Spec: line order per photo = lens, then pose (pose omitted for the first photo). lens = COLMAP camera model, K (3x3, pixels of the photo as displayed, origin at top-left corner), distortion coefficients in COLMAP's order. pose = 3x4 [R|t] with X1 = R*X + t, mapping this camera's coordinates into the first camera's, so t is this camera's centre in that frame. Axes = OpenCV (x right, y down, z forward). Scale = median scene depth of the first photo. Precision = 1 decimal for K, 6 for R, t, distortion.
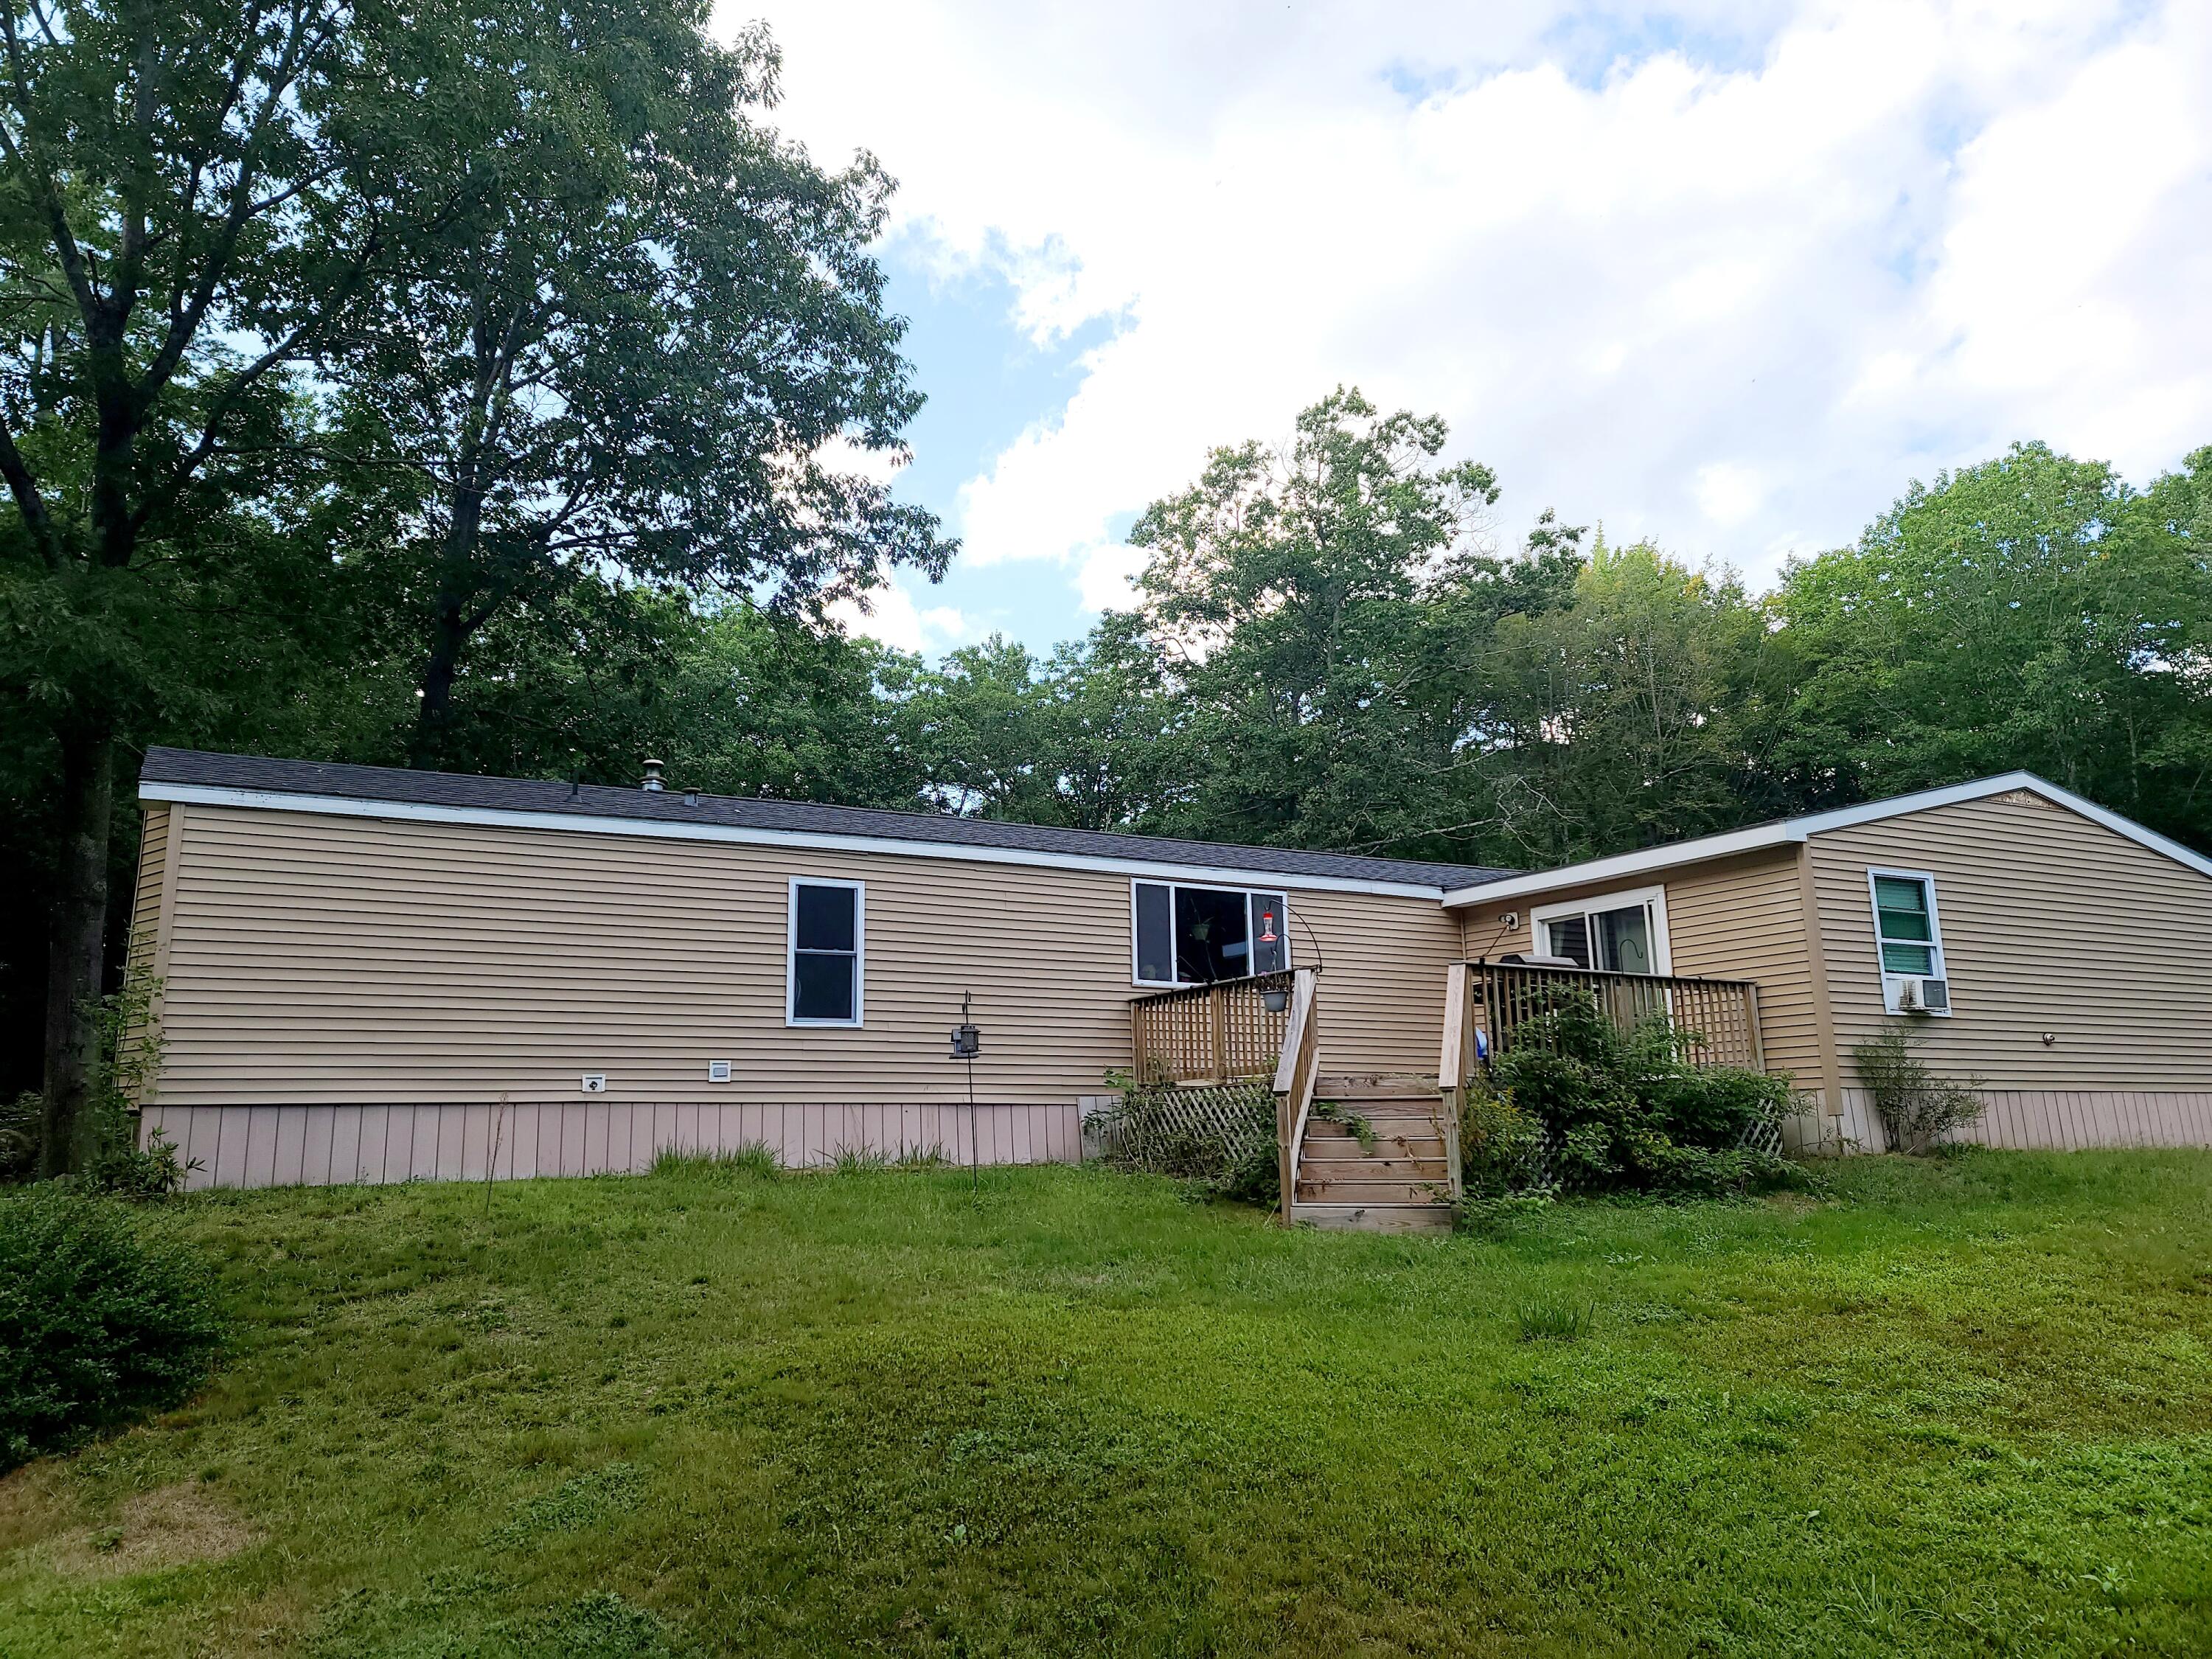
lens RADIAL K [[1605.8, 0, 1093.0], [0, 1605.8, 828.4], [0, 0, 1]] dist [0.065953, -0.002435]
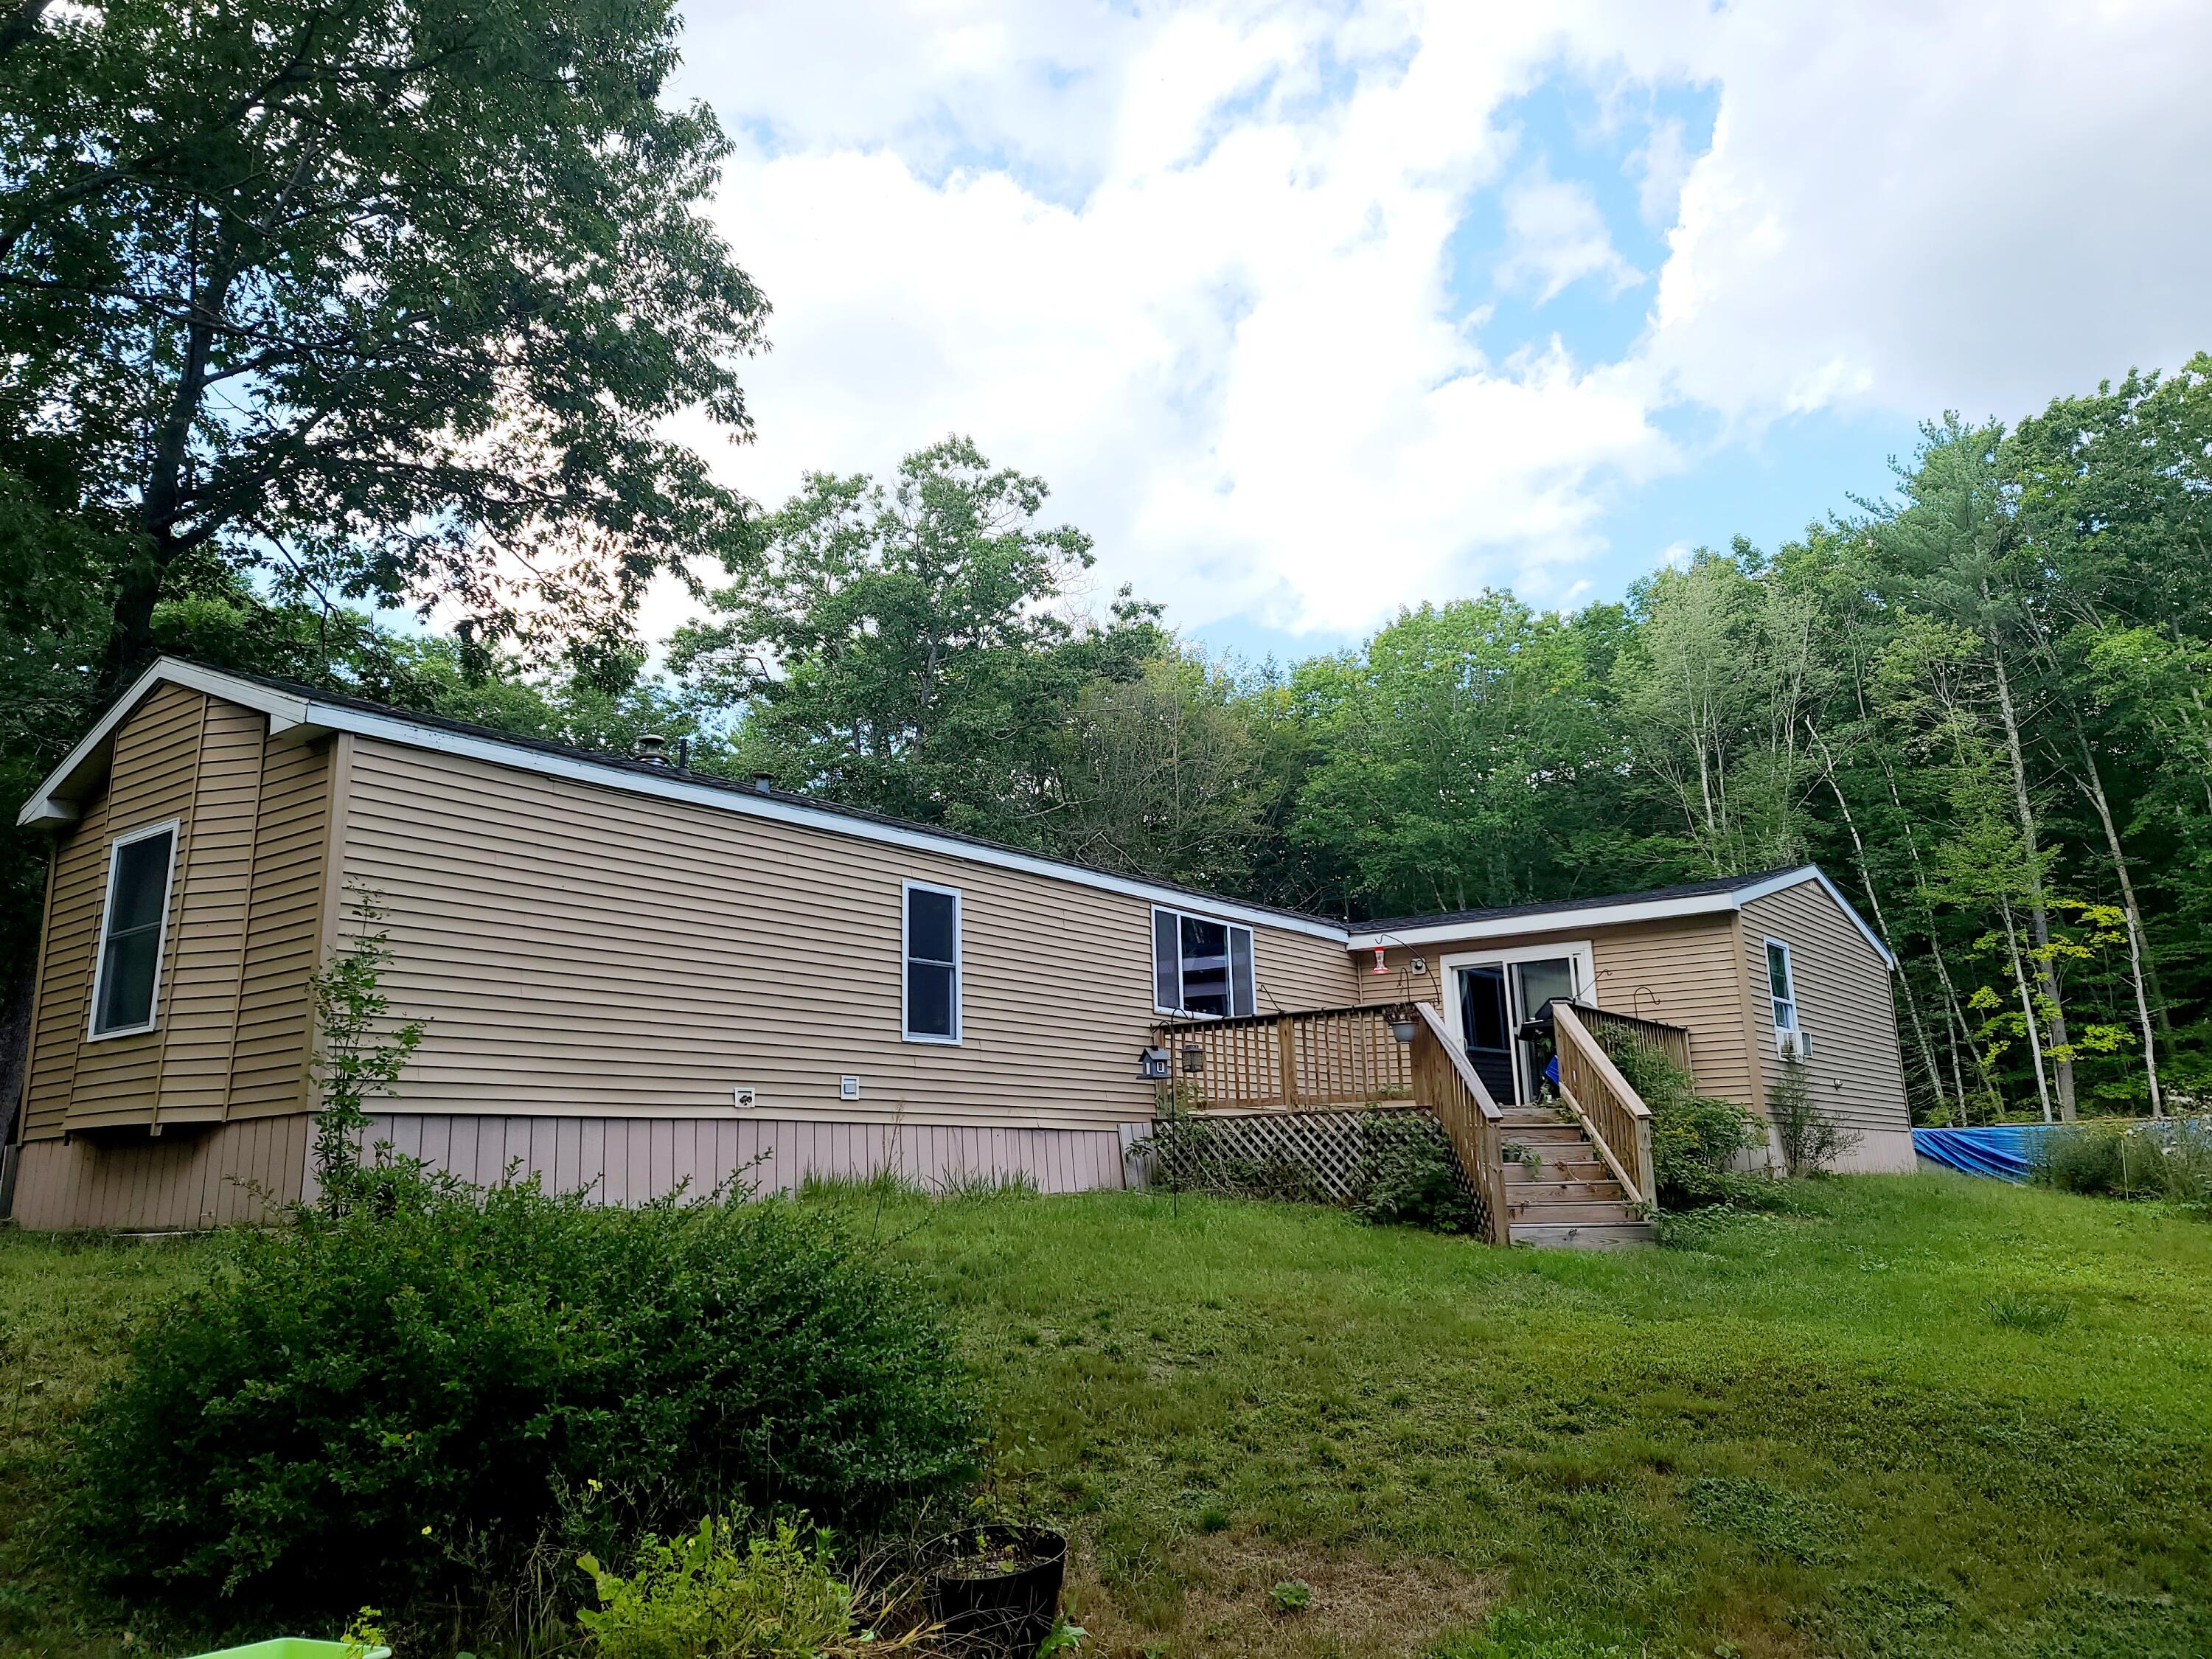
lens RADIAL K [[1605.8, 0, 1093.0], [0, 1605.8, 828.4], [0, 0, 1]] dist [0.065953, -0.002435]
pose [[0.919622, 0.082538, 0.384035, -0.393933], [-0.072064, 0.996532, -0.041613, 0.028199], [-0.386137, 0.010594, 0.922380, 0.094688]]
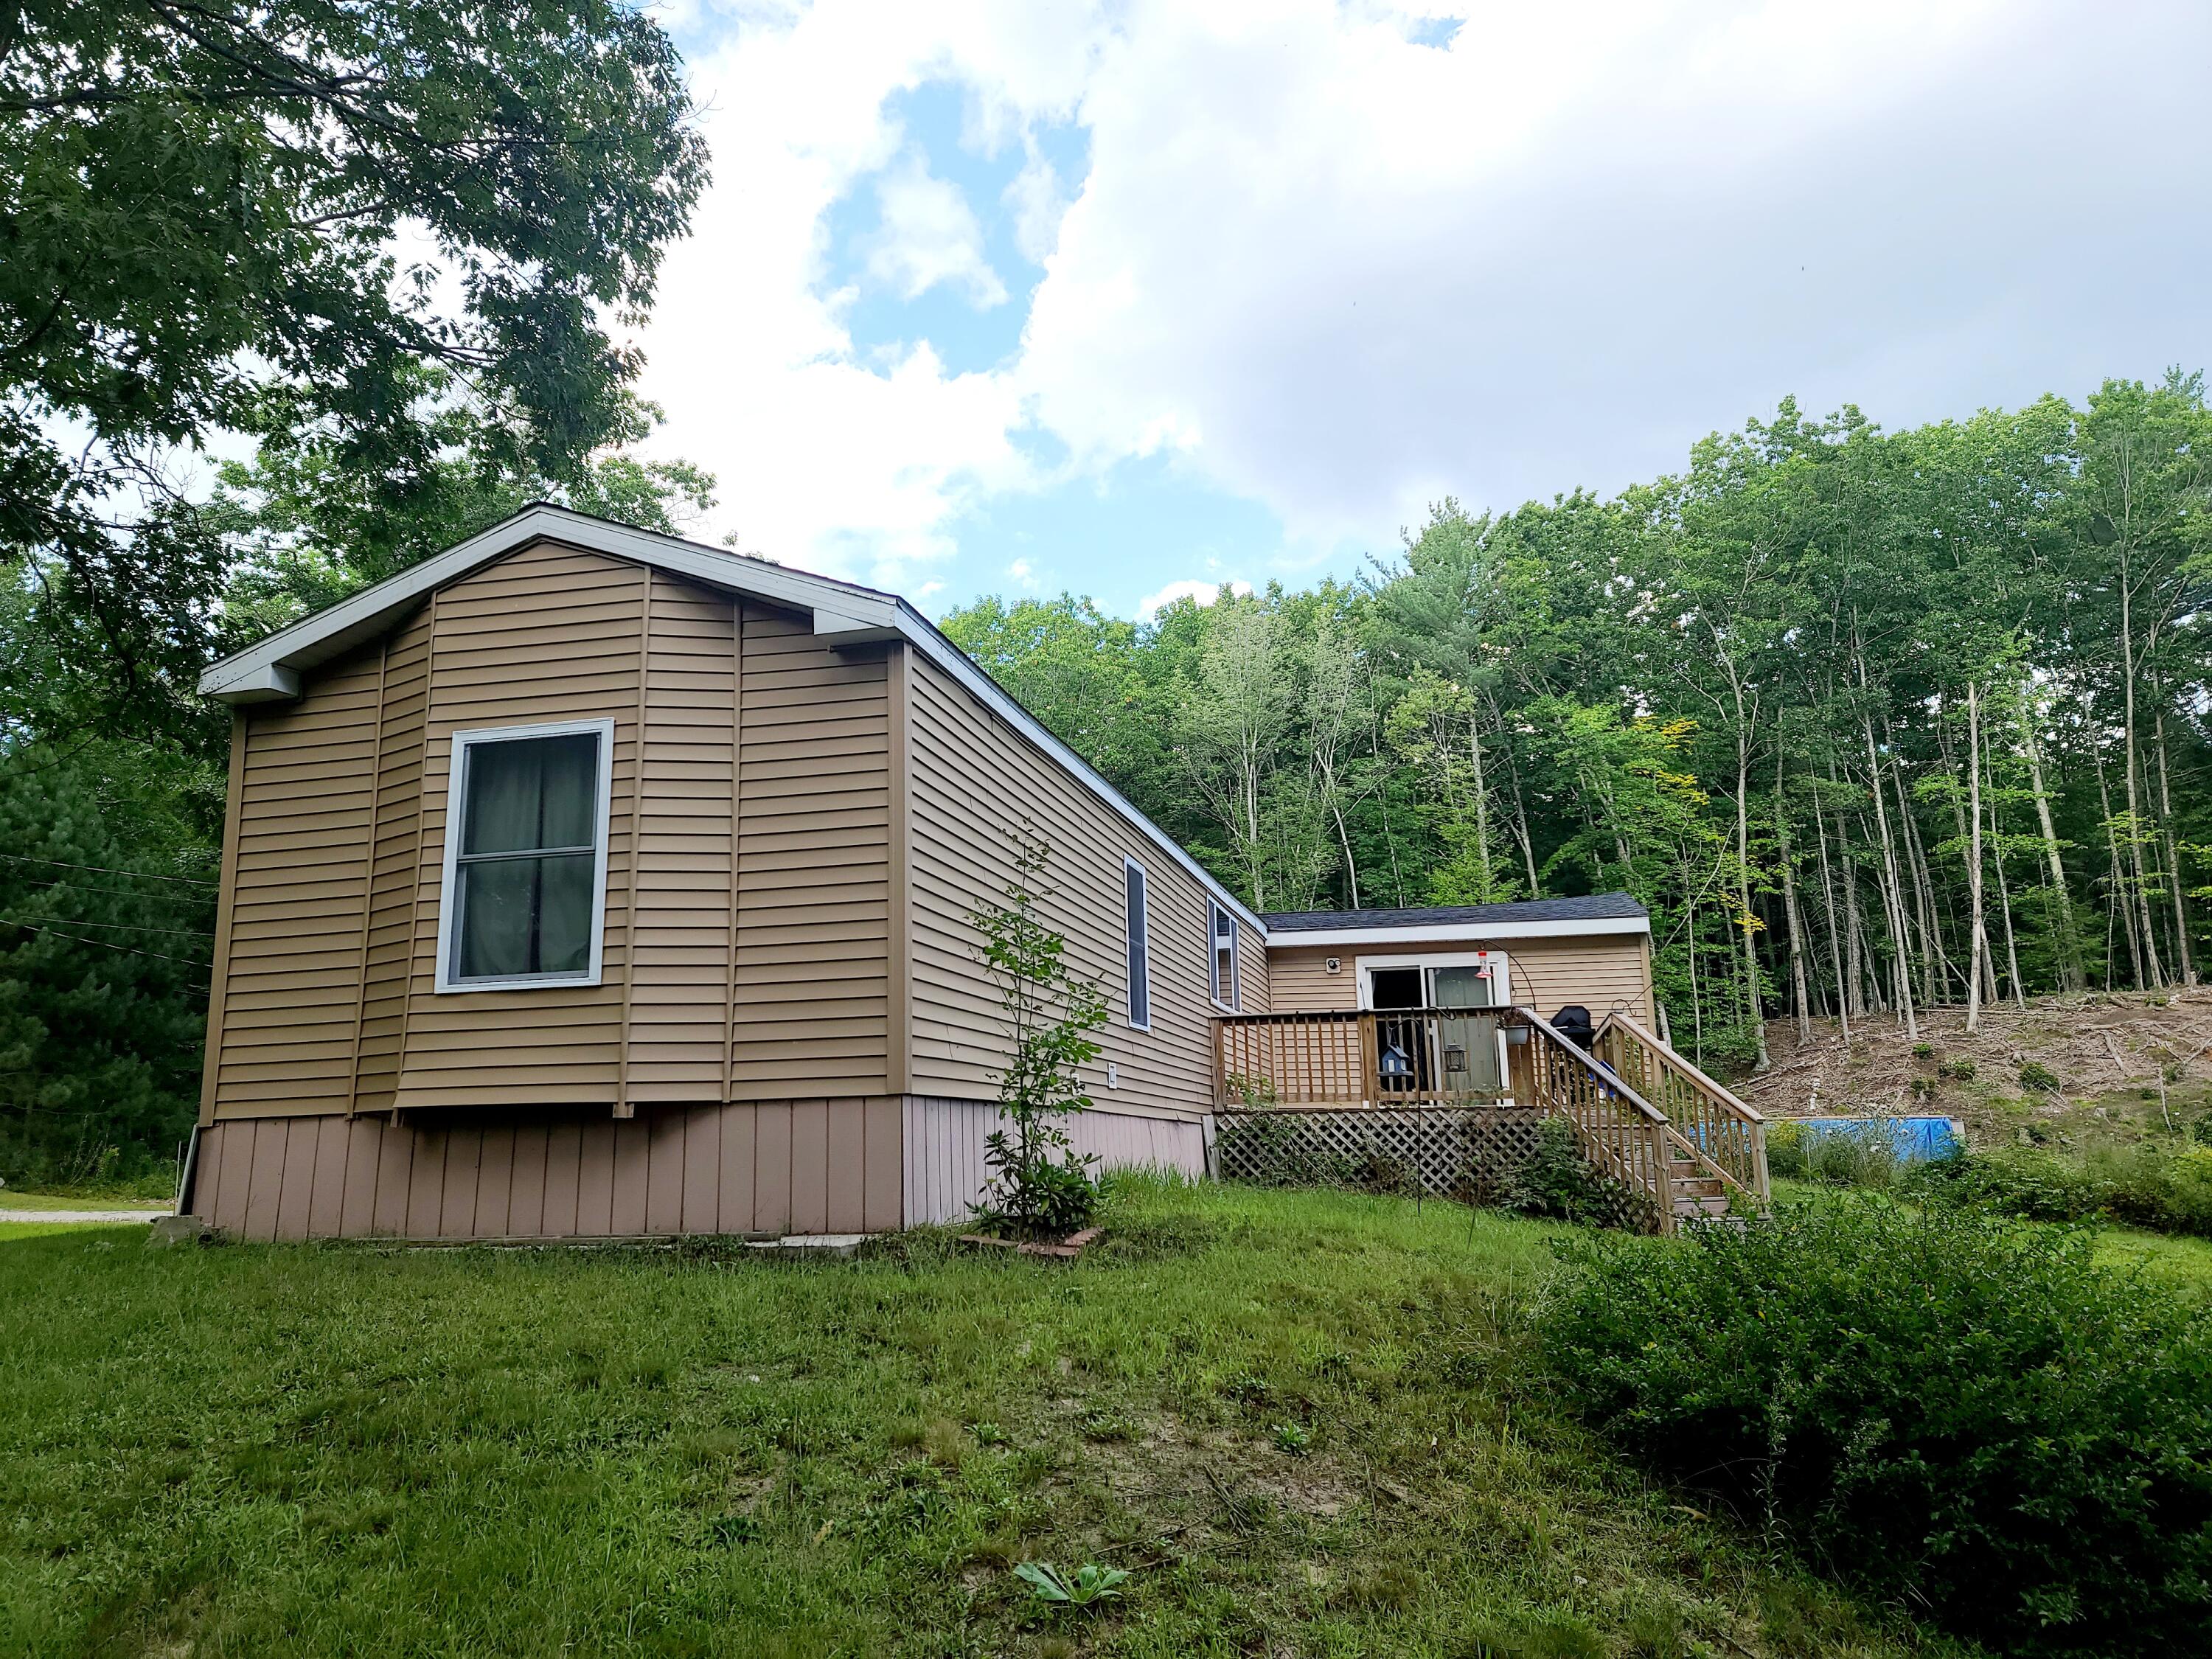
lens RADIAL K [[1631.3, 0, 1108.3], [0, 1631.3, 797.1], [0, 0, 1]] dist [0.129917, -0.000560]
pose [[0.670065, 0.162519, 0.724293, -0.750770], [-0.139205, 0.985939, -0.092446, 0.074814], [-0.729133, -0.038880, 0.683267, 0.366298]]
